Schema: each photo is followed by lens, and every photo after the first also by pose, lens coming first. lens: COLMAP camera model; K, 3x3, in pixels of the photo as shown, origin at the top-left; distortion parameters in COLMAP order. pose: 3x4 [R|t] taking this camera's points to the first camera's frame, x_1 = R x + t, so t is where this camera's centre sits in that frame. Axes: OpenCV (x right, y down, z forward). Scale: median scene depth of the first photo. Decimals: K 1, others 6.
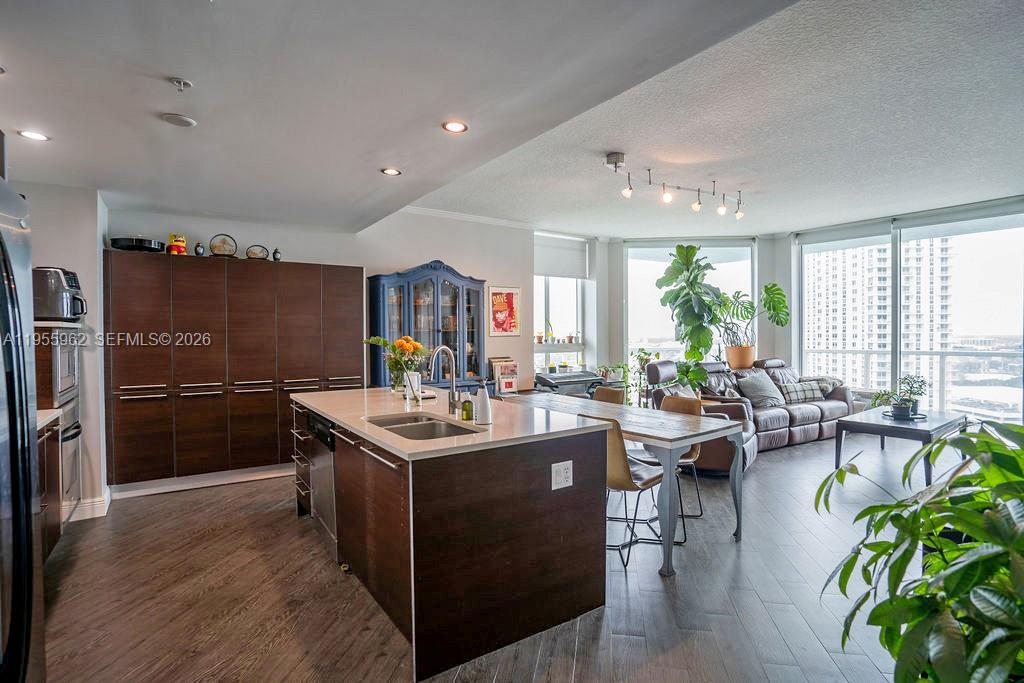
lens RADIAL K [[506.5, 0, 512.0], [0, 506.5, 341.5], [0, 0, 1]] dist [-0.080319, 0.044512]
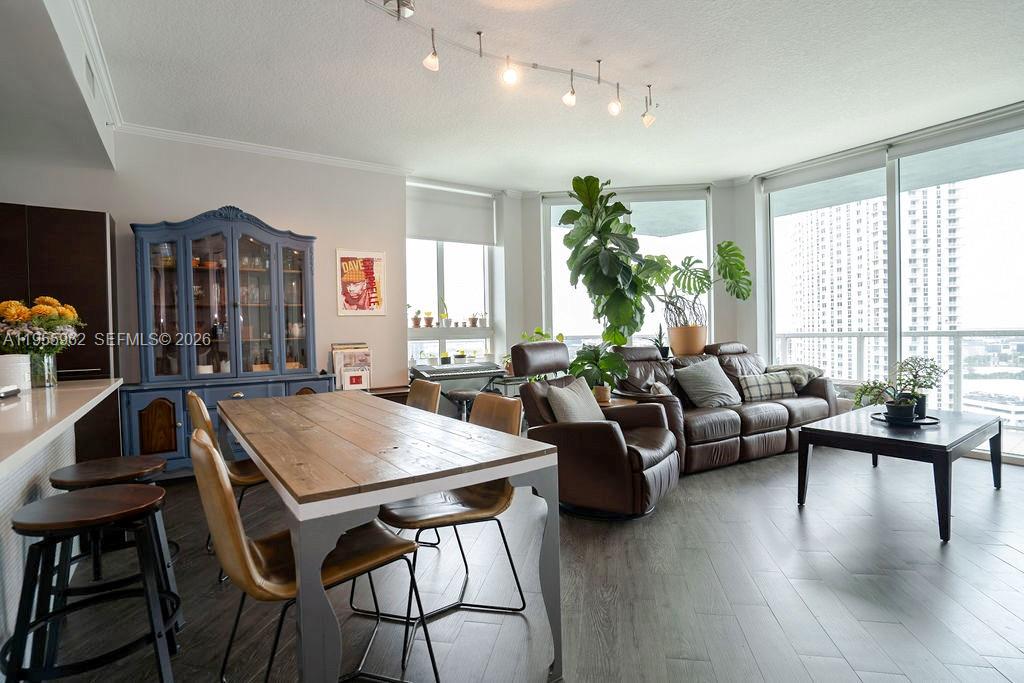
lens RADIAL K [[506.5, 0, 512.0], [0, 506.5, 341.5], [0, 0, 1]] dist [-0.080319, 0.044512]
pose [[0.999862, -0.013447, -0.009724, 0.217448], [0.013460, 0.999909, 0.001307, 0.030186], [0.009706, -0.001437, 0.999952, 0.260986]]
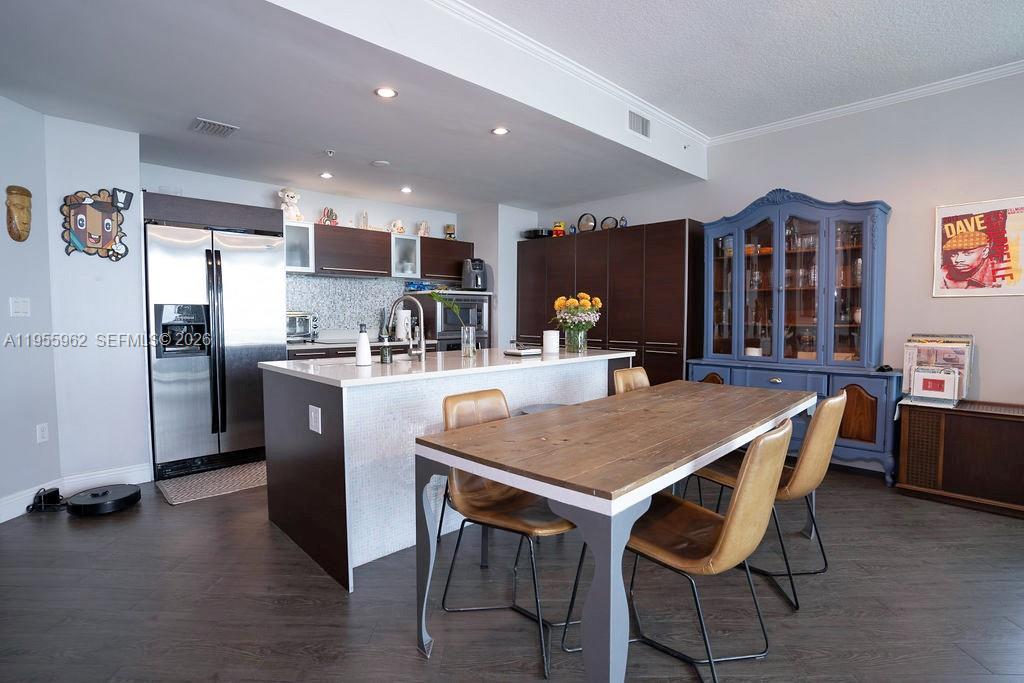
lens RADIAL K [[506.5, 0, 512.0], [0, 506.5, 341.5], [0, 0, 1]] dist [-0.080319, 0.044512]
pose [[0.168905, 0.052595, -0.984228, 0.409824], [-0.021785, 0.998531, 0.049621, 0.021937], [0.985392, 0.013060, 0.169803, 0.445108]]
